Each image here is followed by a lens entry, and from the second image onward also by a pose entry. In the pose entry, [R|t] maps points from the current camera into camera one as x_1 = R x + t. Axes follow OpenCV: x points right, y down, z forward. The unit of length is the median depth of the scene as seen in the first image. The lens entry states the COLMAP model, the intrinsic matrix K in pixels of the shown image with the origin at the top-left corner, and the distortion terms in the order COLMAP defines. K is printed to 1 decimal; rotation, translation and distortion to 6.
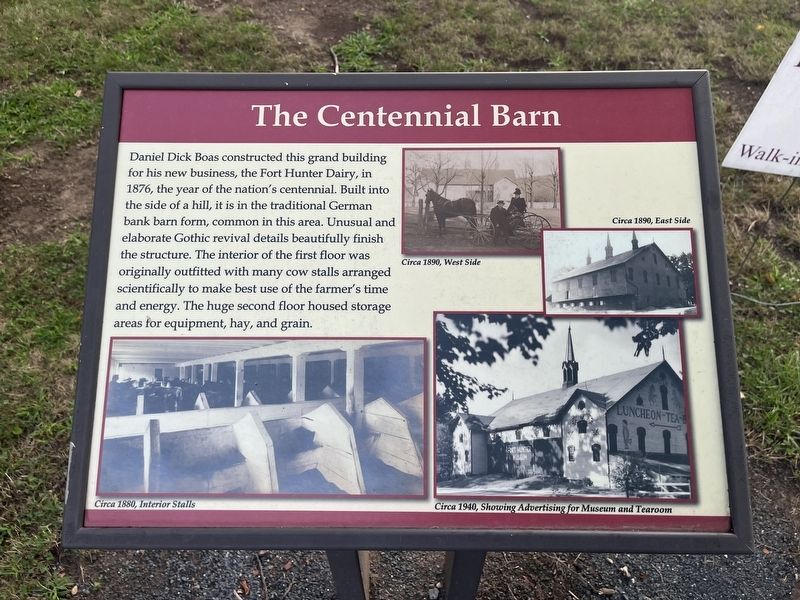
lens RADIAL K [[596.8, 0, 403.5], [0, 596.8, 300.5], [0, 0, 1]] dist [0.024008, -0.006550]
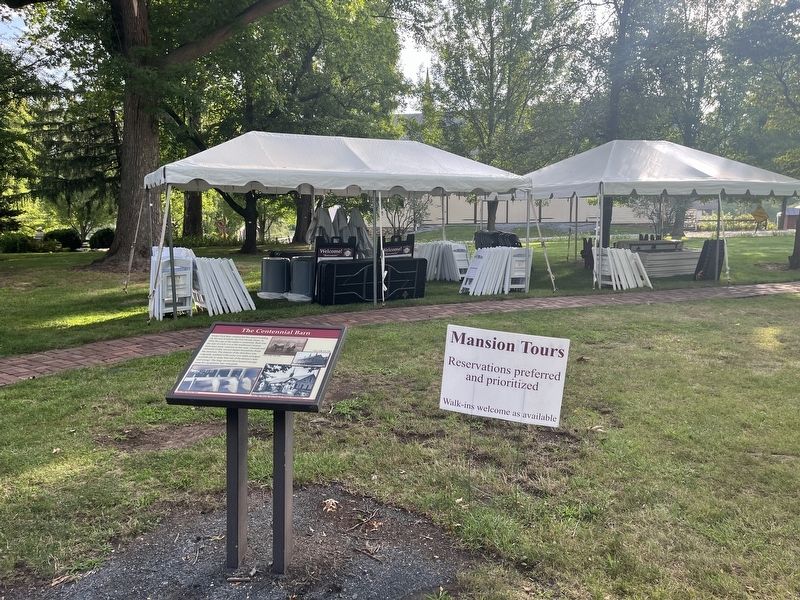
lens RADIAL K [[596.8, 0, 400.2], [0, 596.8, 298.2], [0, 0, 1]] dist [0.024008, -0.006550]
pose [[0.985854, 0.039822, -0.162804, 1.688954], [-0.139392, 0.734165, -0.664509, 2.404395], [0.093063, 0.677802, 0.729331, -2.362655]]
